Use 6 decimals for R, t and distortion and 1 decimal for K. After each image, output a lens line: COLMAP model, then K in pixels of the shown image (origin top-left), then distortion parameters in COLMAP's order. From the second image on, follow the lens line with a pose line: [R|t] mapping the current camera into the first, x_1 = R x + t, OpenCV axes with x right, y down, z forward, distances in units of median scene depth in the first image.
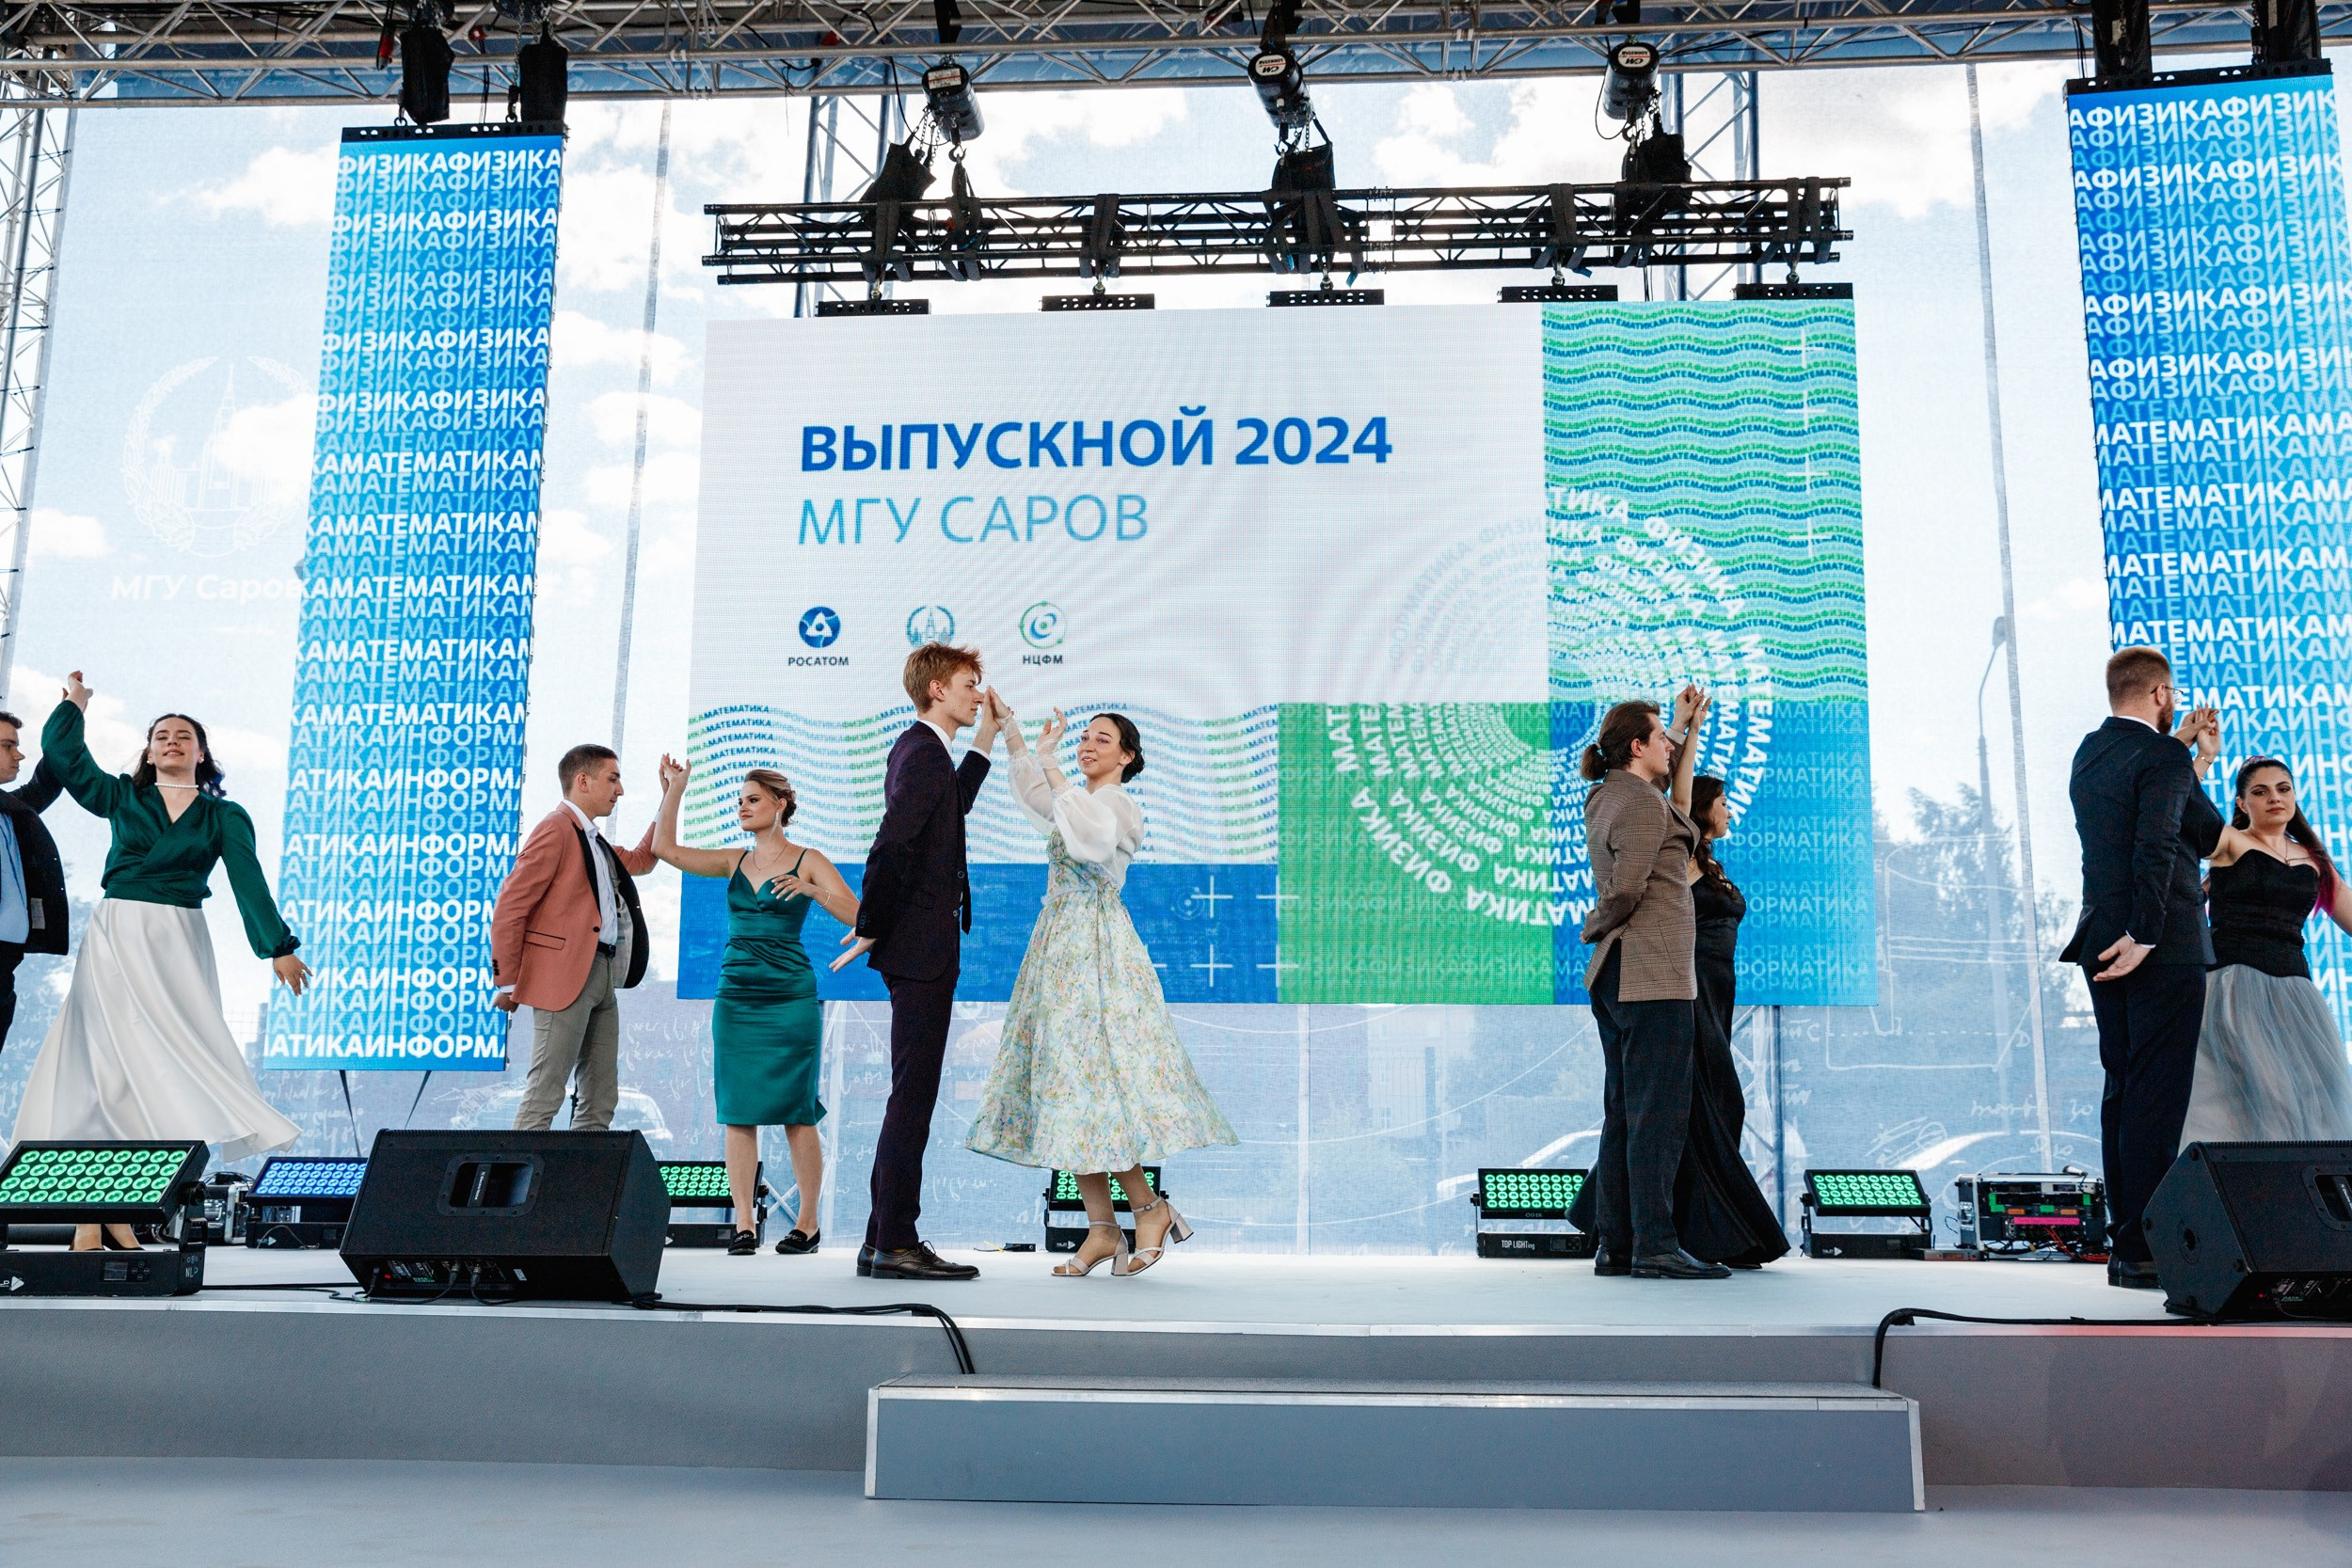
lens RADIAL K [[2052.6, 0, 1172.4], [0, 2052.6, 791.0], [0, 0, 1]] dist [-0.052299, 0.098417]
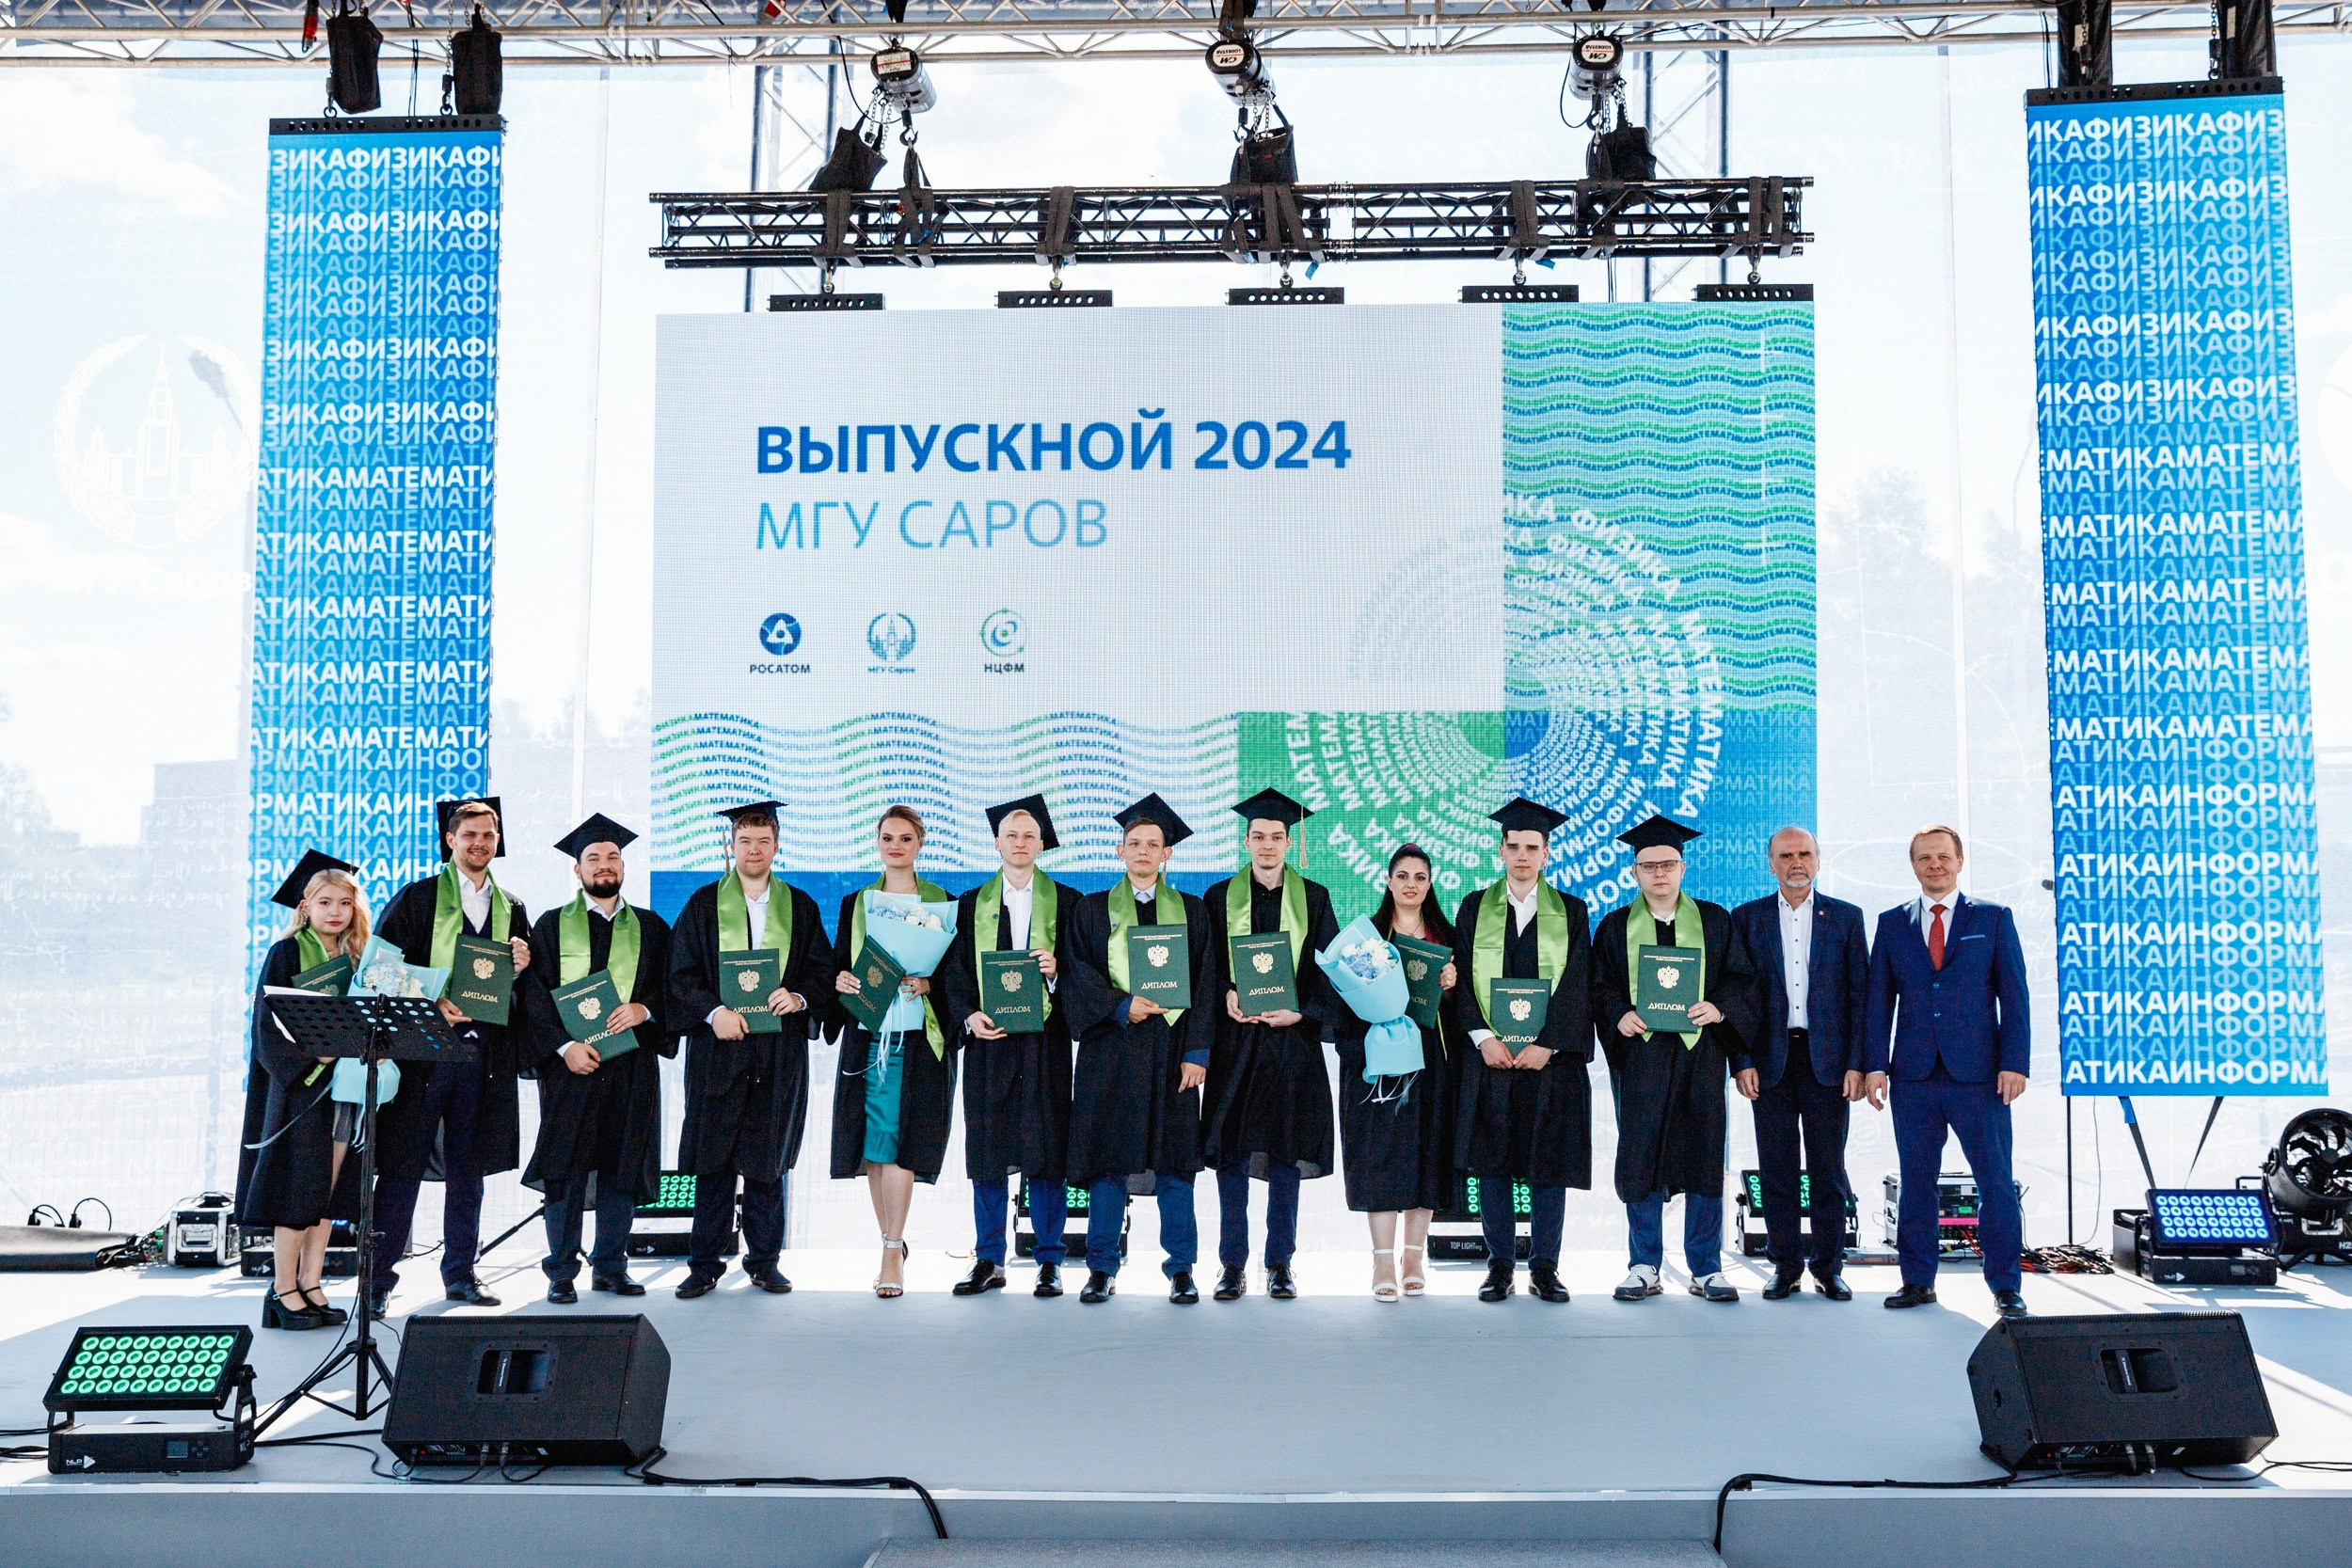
lens RADIAL K [[2268.0, 0, 1227.7], [0, 2268.0, 728.0], [0, 0, 1]] dist [-0.043961, 0.099911]
pose [[0.999556, -0.007594, 0.028805, 0.014069], [0.004512, 0.994397, 0.105615, -0.150036], [-0.029445, -0.105438, 0.993990, -0.110086]]
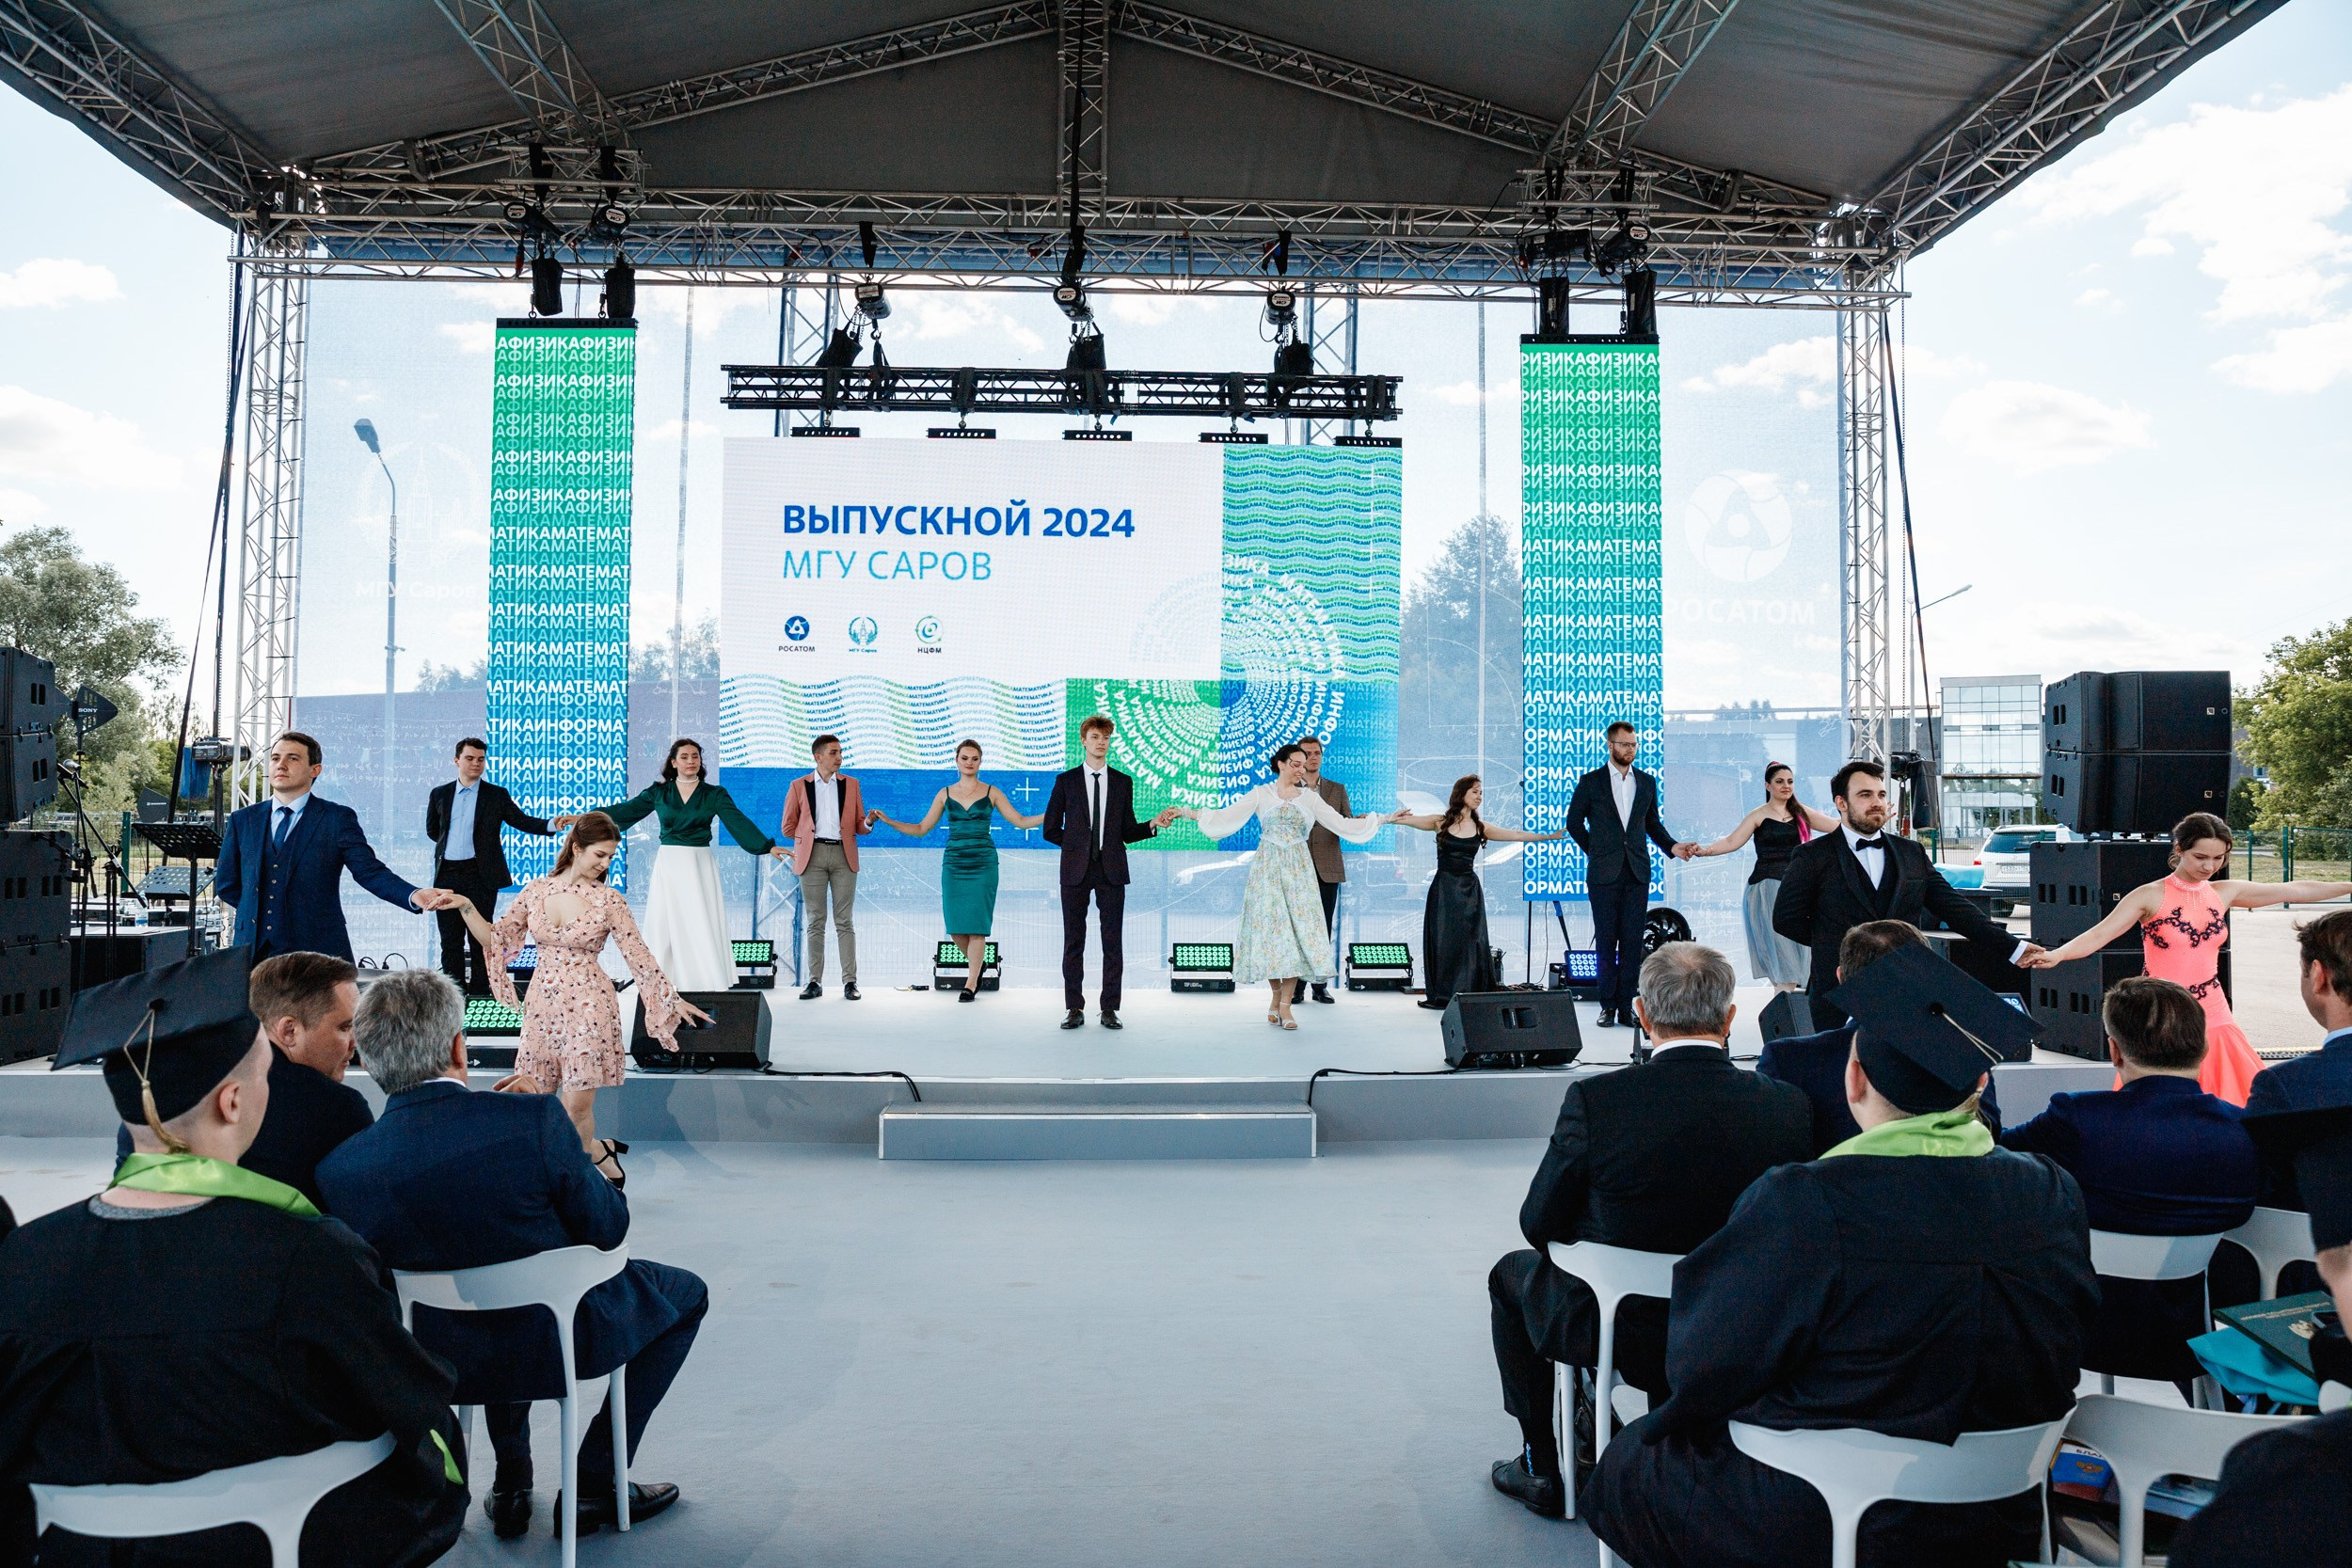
lens RADIAL K [[1599.8, 0, 1176.0], [0, 1599.8, 784.0], [0, 0, 1]] dist [-0.117158, 0.089947]
pose [[0.993678, 0.002156, 0.112251, -0.007602], [-0.020960, 0.985799, 0.166614, -0.178559], [-0.110298, -0.167913, 0.979612, -0.344276]]
